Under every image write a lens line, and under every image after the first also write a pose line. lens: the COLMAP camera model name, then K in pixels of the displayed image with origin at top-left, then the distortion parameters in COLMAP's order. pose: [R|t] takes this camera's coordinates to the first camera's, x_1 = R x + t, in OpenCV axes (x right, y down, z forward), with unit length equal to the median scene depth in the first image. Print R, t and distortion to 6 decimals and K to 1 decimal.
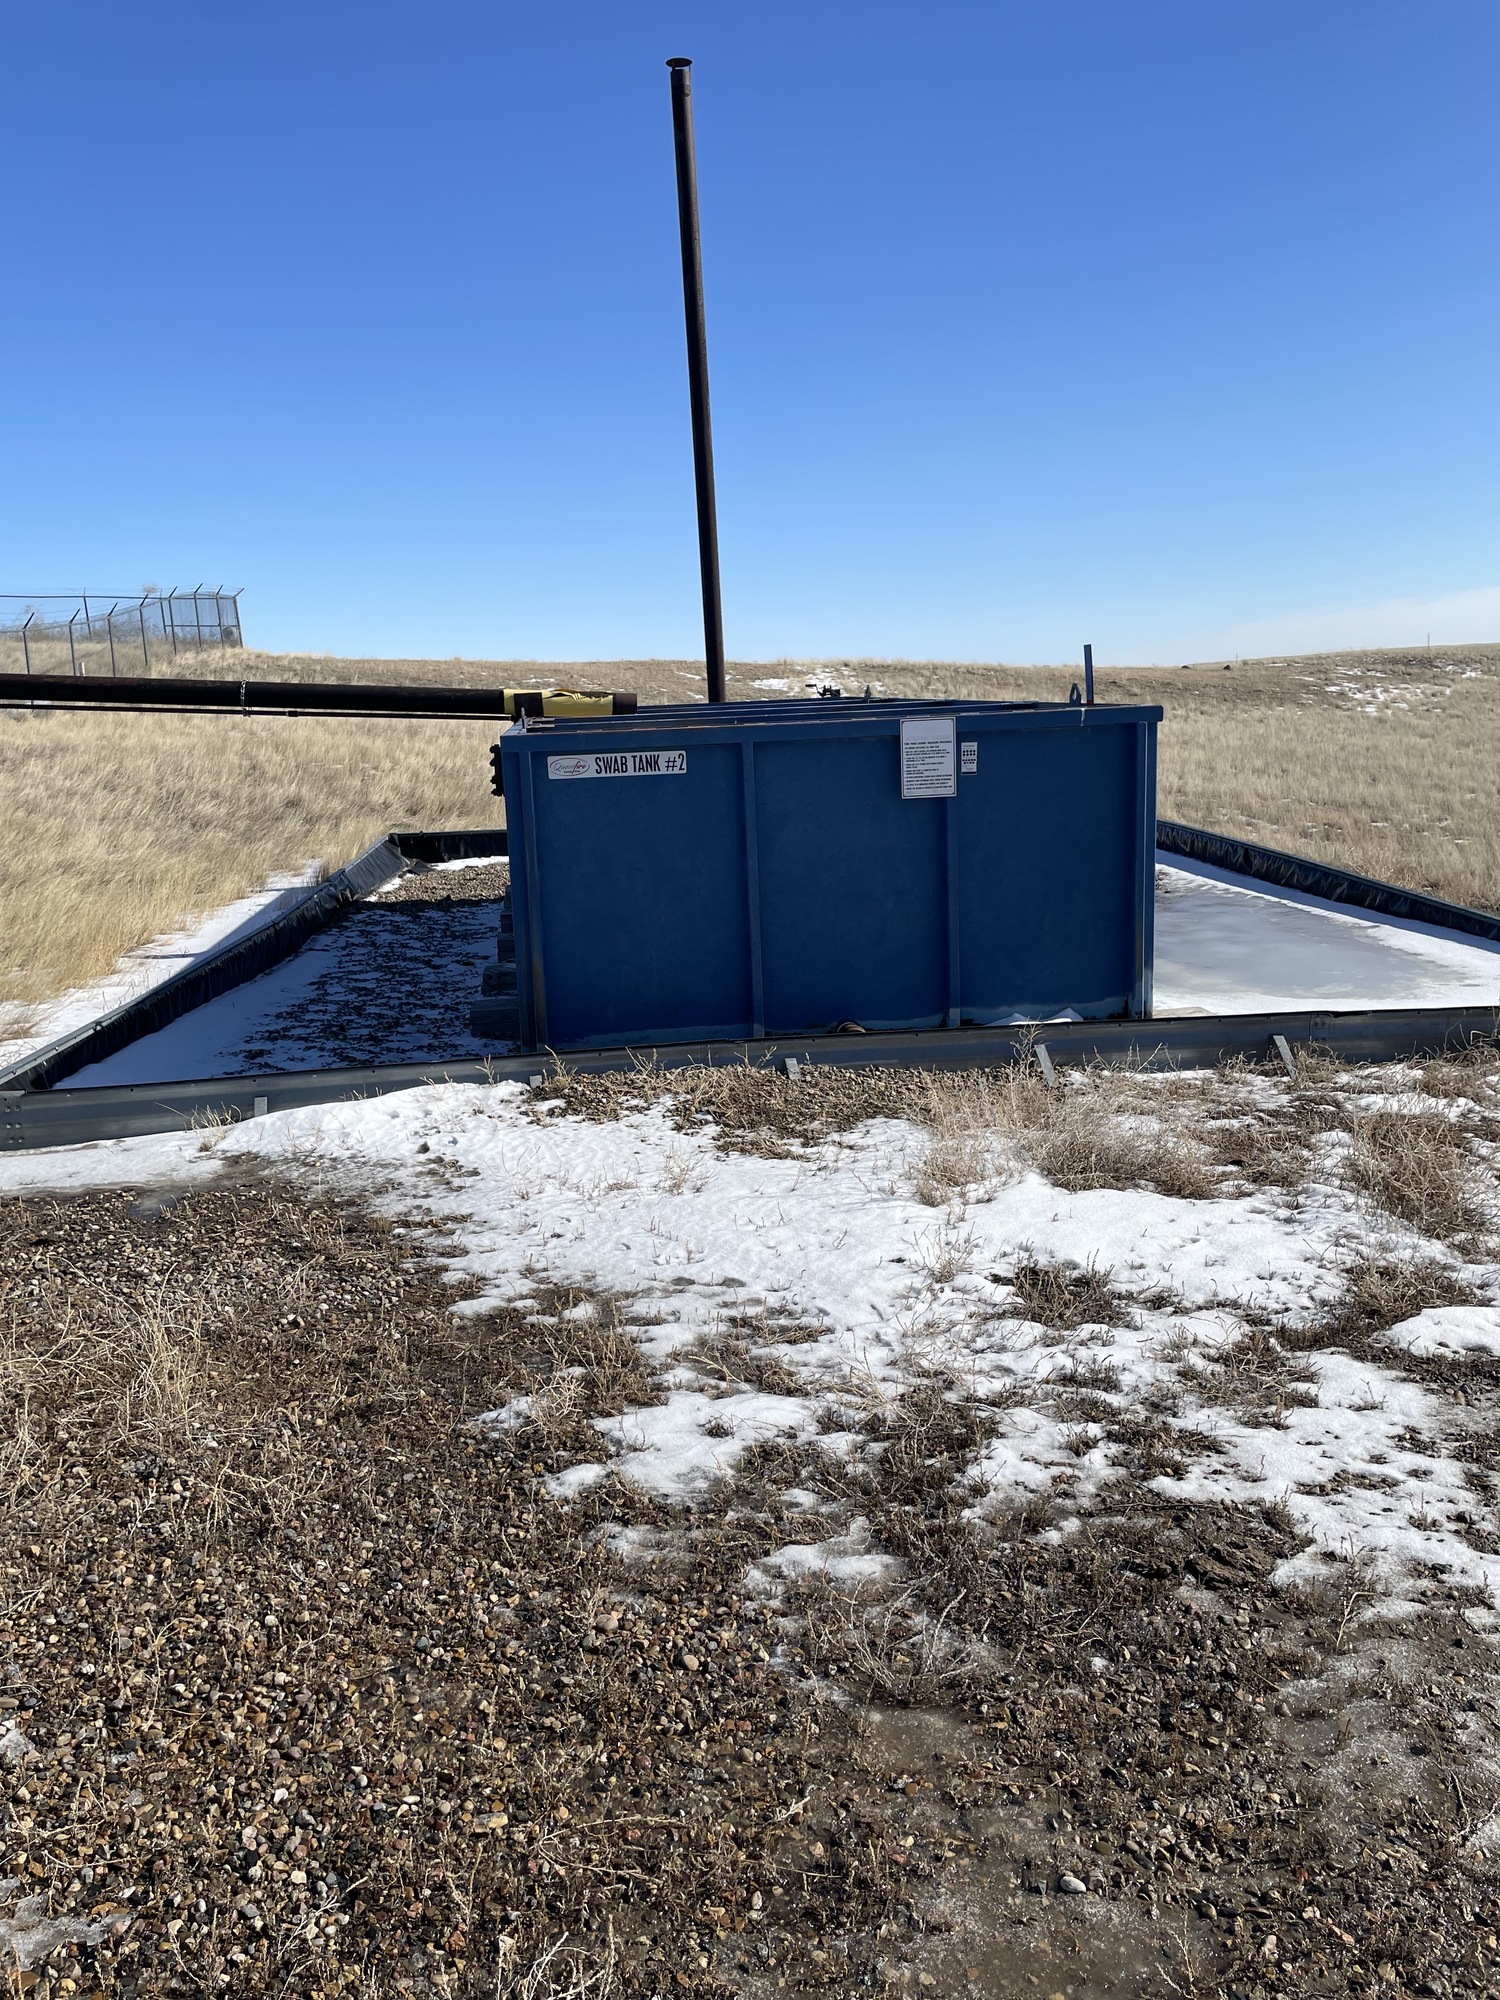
lens RADIAL K [[1478.4, 0, 750.0], [0, 1478.4, 1000.0], [0, 0, 1]] dist [0.066029, -0.103555]
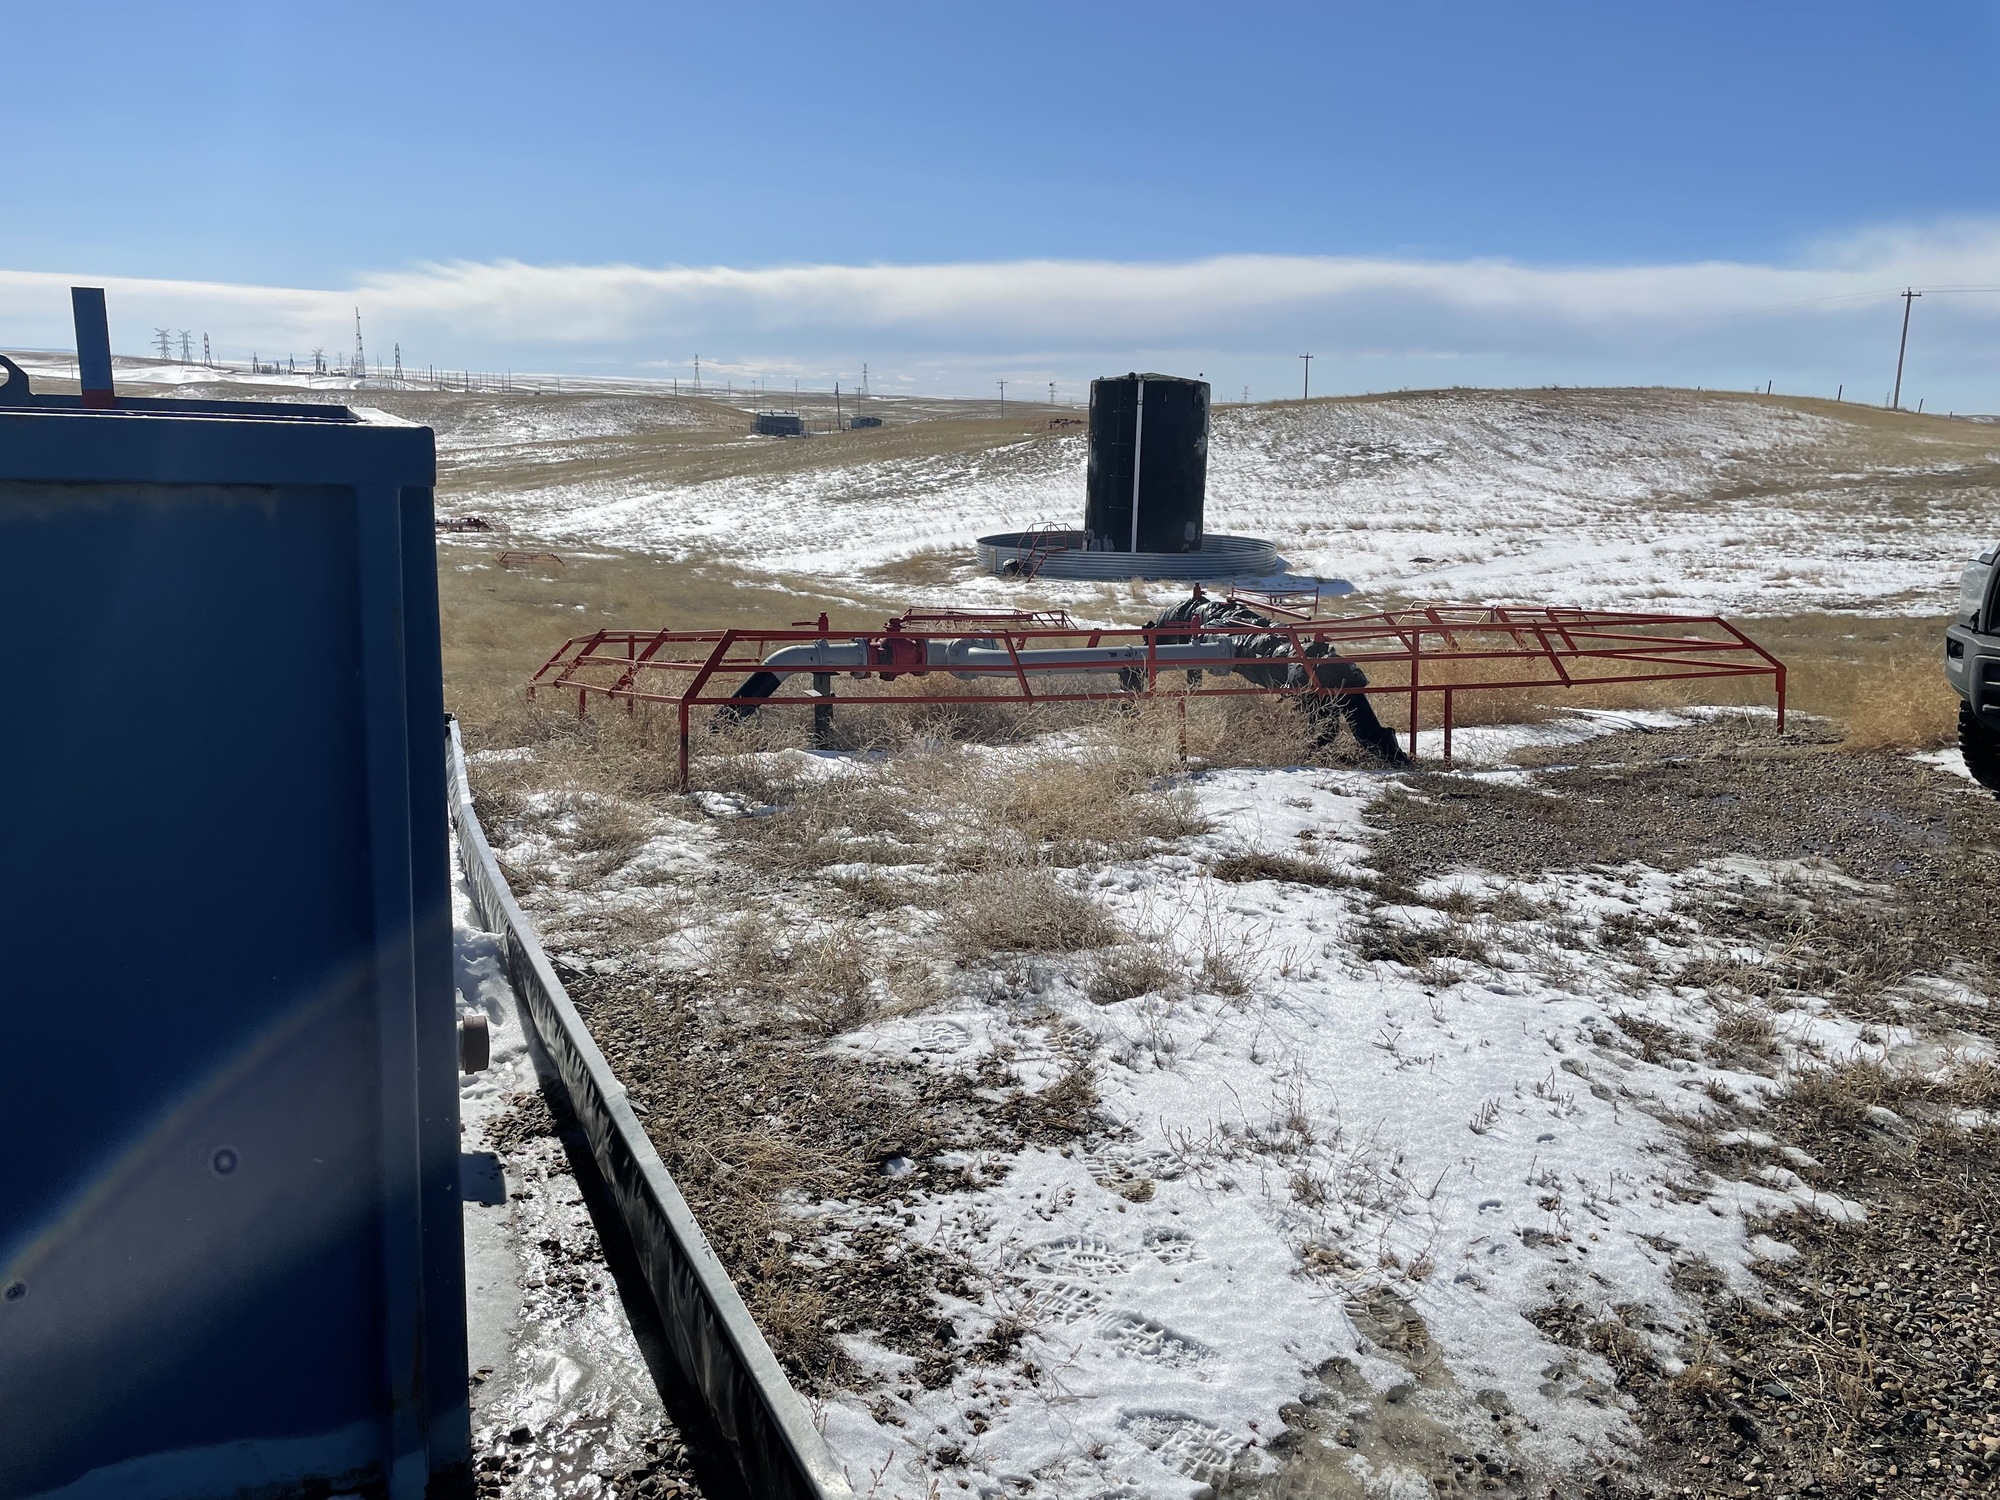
lens RADIAL K [[1478.4, 0, 1000.0], [0, 1478.4, 750.0], [0, 0, 1]] dist [0.066029, -0.103555]
pose [[-0.260336, -0.180047, 0.948582, -0.721278], [0.182089, 0.955674, 0.231367, -0.251996], [-0.948192, 0.232960, -0.216012, 1.455417]]
